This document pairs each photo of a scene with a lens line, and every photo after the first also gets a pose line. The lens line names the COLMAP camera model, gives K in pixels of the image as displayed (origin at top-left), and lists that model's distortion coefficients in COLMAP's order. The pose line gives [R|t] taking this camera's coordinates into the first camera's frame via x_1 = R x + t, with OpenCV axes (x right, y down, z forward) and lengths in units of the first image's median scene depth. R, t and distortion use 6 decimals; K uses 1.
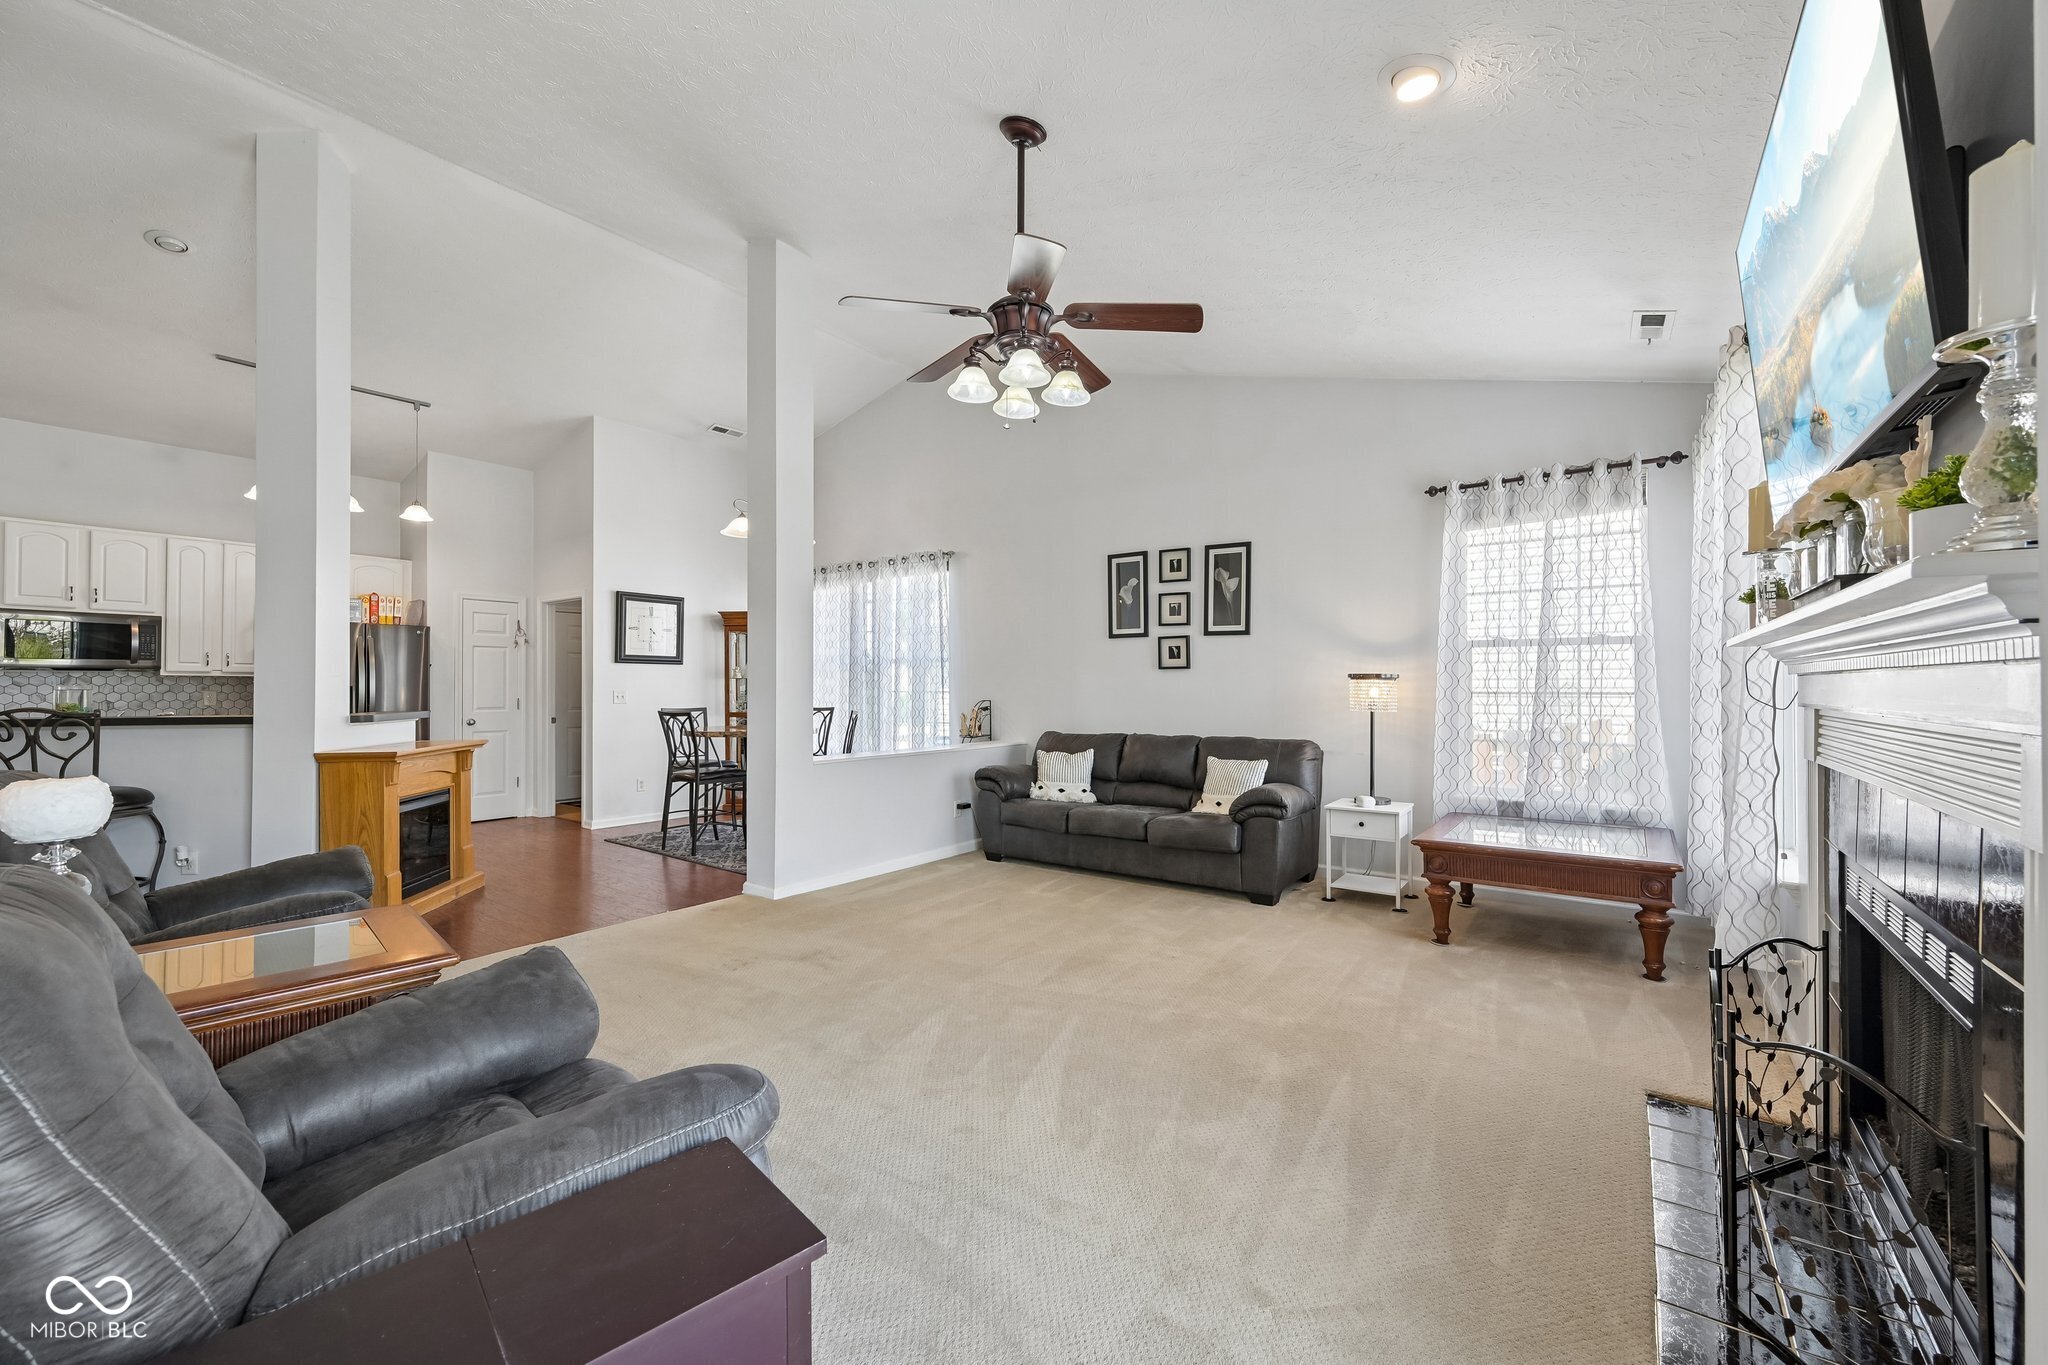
lens RADIAL K [[812.1, 0, 1025.3], [0, 812.1, 682.8], [0, 0, 1]] dist [0.000235, -0.000773]
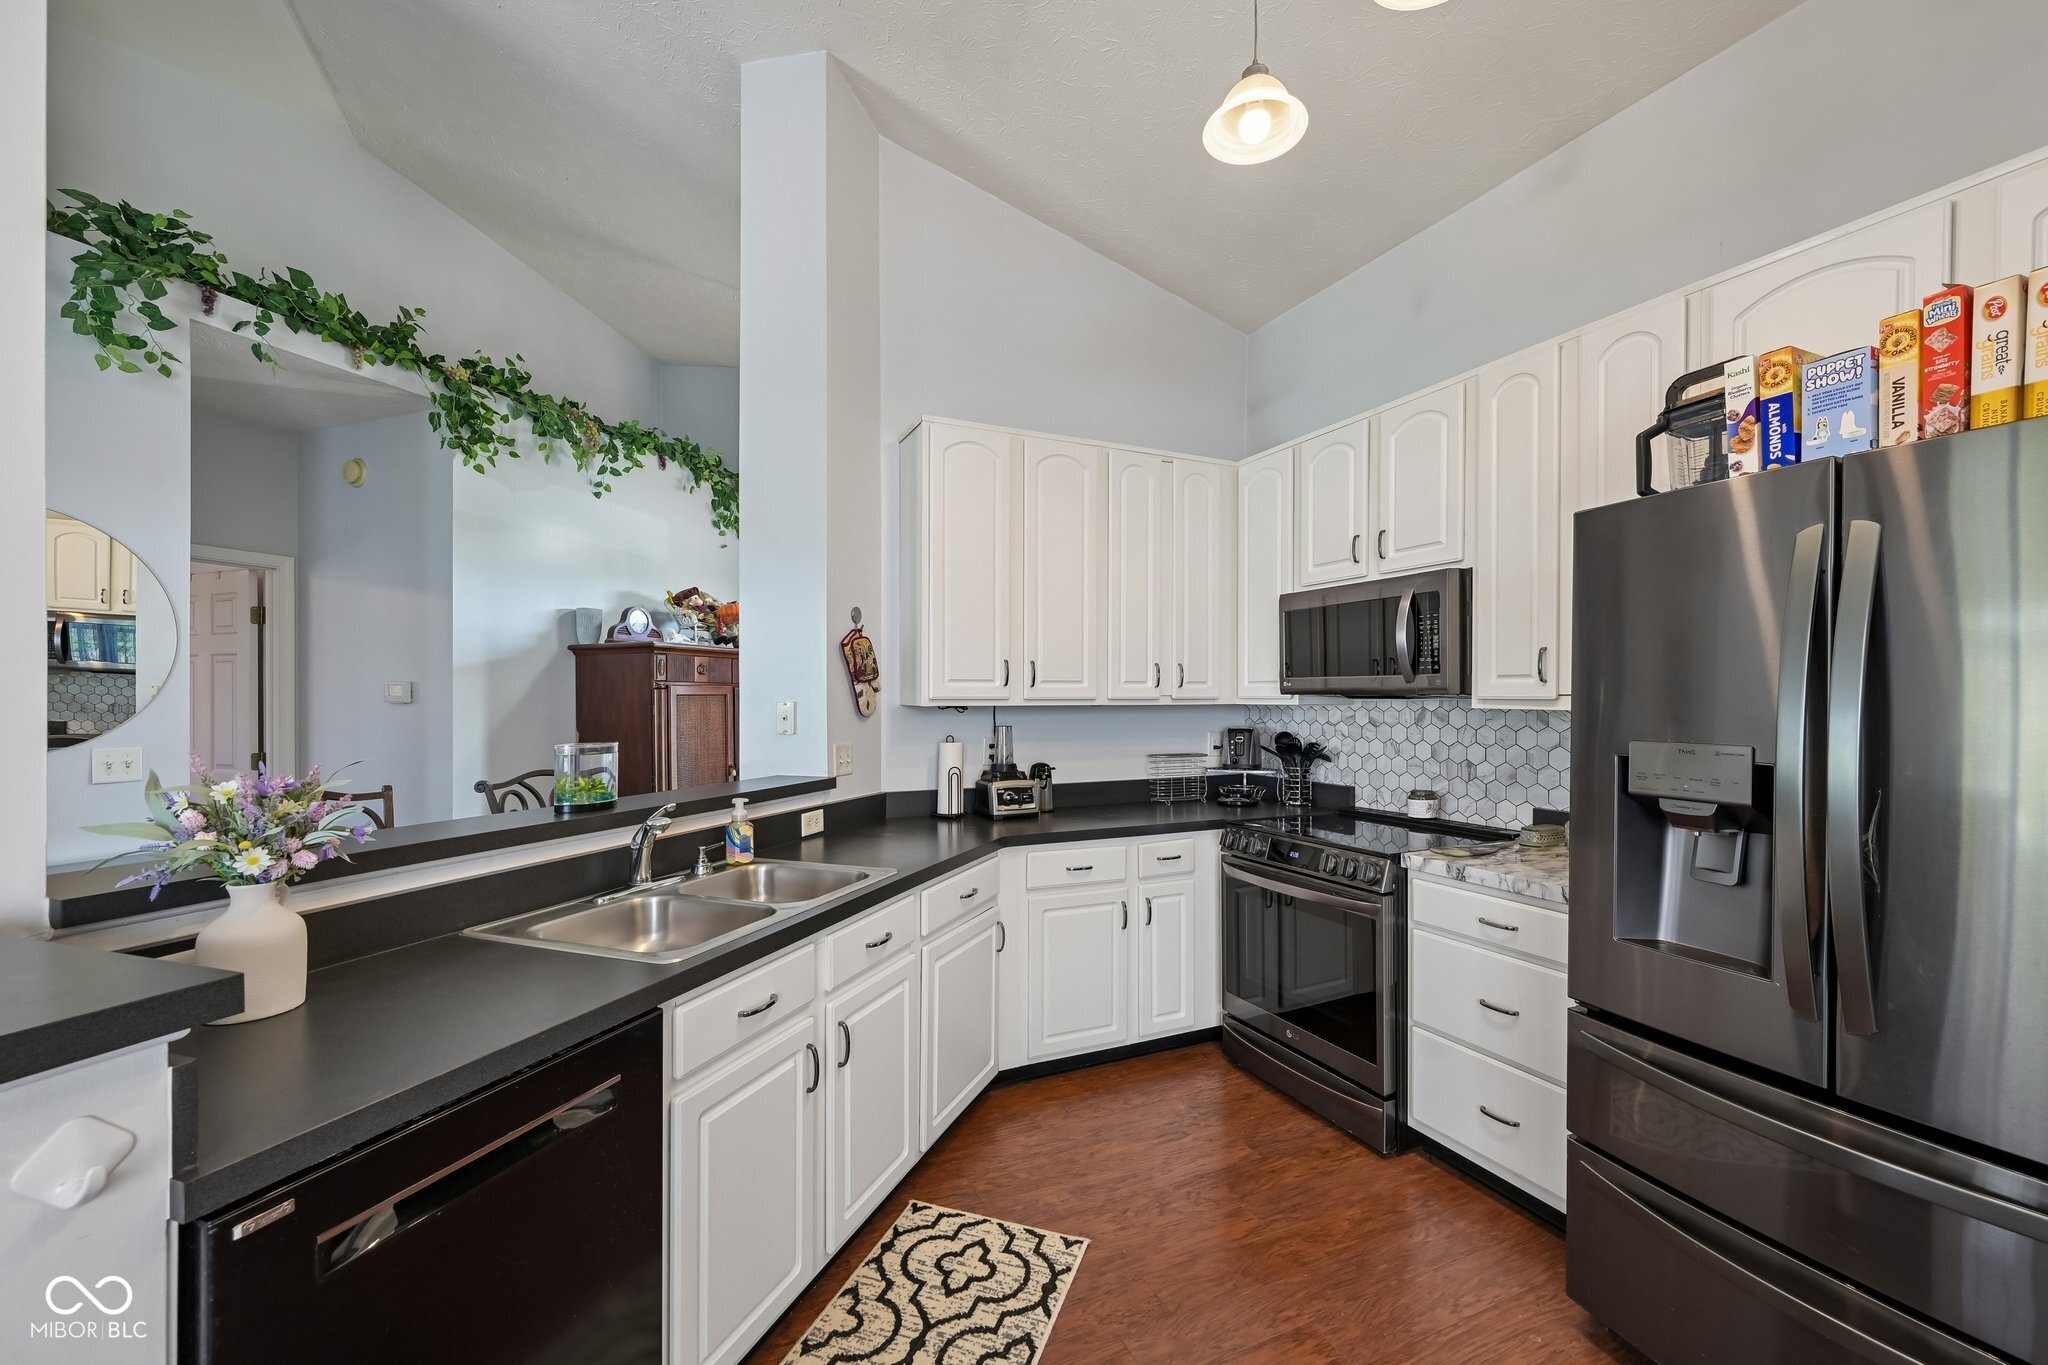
lens RADIAL K [[812.1, 0, 1029.6], [0, 812.1, 702.6], [0, 0, 1]] dist [0.000235, -0.000773]
pose [[-0.474803, 0.003149, -0.880086, -0.614952], [-0.000056, 0.999993, 0.003608, -0.014604], [0.880092, 0.001762, -0.474800, 1.043799]]
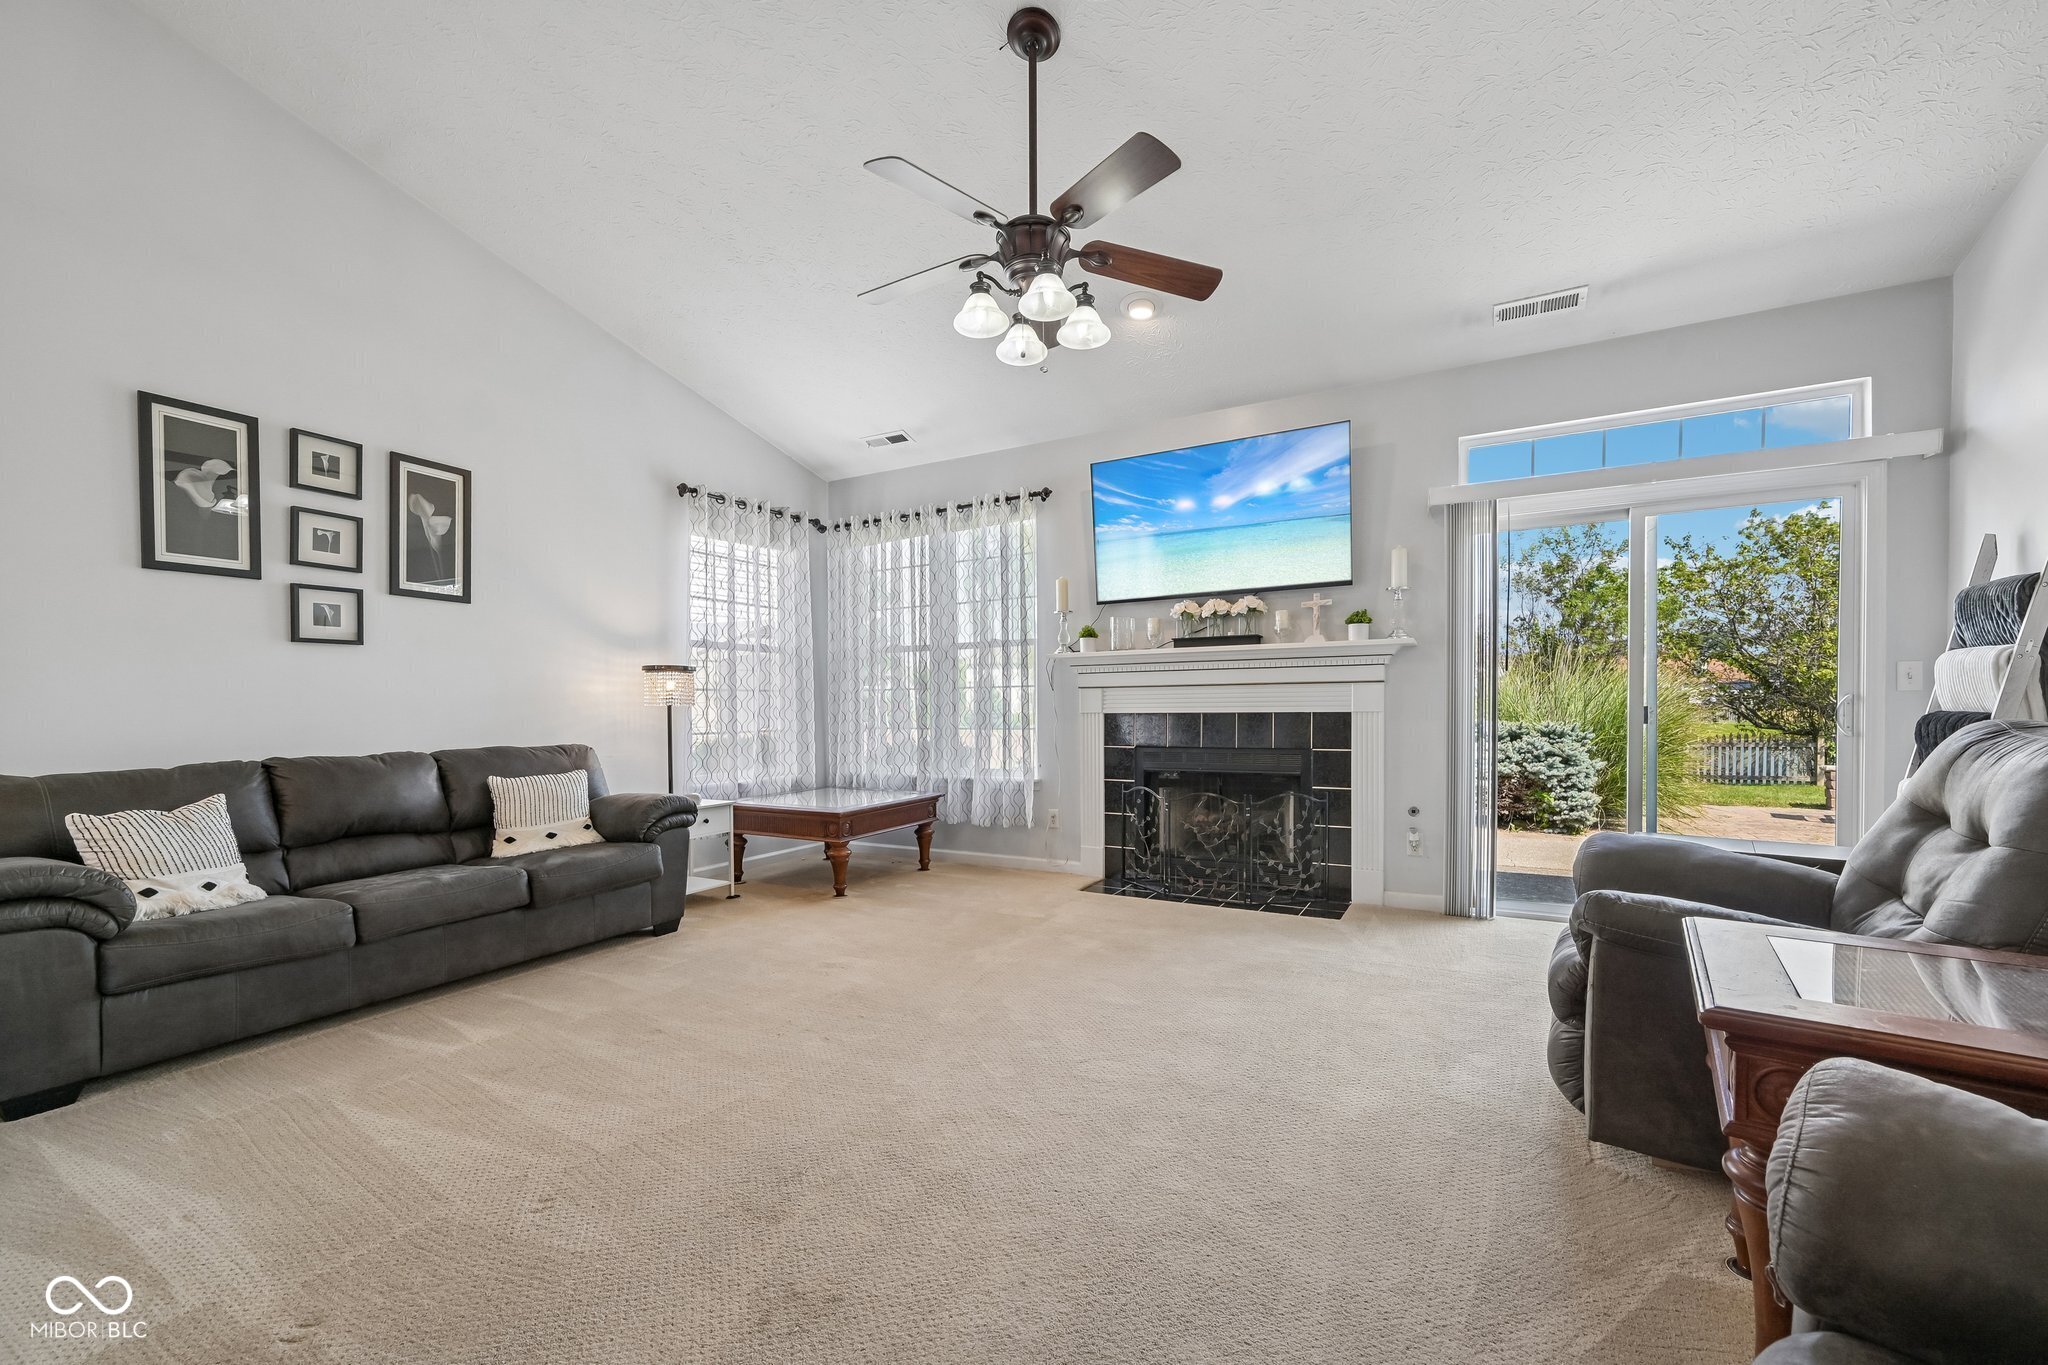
lens RADIAL K [[812.1, 0, 1020.1], [0, 812.1, 721.1], [0, 0, 1]] dist [0.000235, -0.000773]
pose [[-0.127602, -0.011688, 0.991757, -0.458206], [0.012466, 0.999833, 0.013387, 0.037333], [-0.991747, 0.014072, -0.127435, 0.582773]]
